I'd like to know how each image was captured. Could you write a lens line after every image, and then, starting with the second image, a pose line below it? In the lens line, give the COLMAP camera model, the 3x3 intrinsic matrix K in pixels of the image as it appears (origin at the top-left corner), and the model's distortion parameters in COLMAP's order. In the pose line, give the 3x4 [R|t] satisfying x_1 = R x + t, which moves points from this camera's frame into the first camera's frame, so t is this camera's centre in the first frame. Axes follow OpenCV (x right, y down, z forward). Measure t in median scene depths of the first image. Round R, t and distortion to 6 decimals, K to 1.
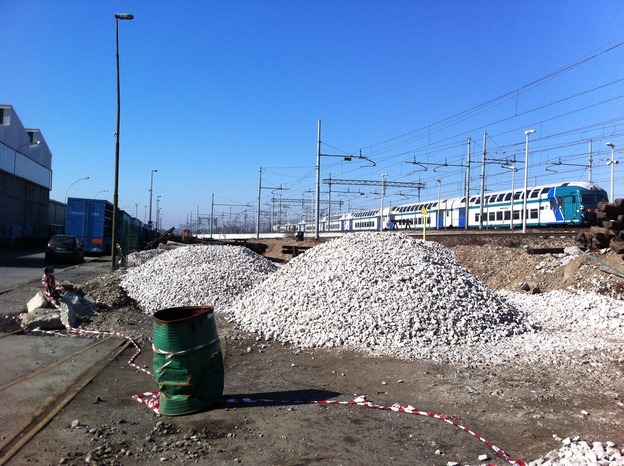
lens RADIAL K [[597.3, 0, 300.8], [0, 597.3, 231.2], [0, 0, 1]] dist [-0.006924, 0.000000]
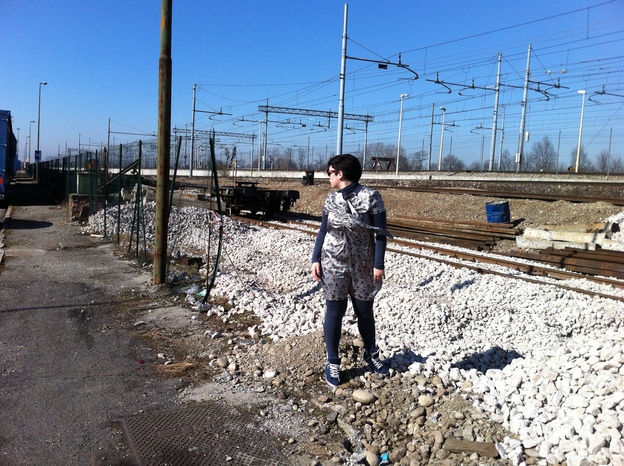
lens RADIAL K [[597.3, 0, 309.3], [0, 597.3, 232.5], [0, 0, 1]] dist [-0.006924, 0.000000]
pose [[0.974823, -0.002204, 0.222970, -0.135535], [-0.021571, 0.994329, 0.104136, -0.000144], [-0.221936, -0.106324, 0.969247, 0.284998]]
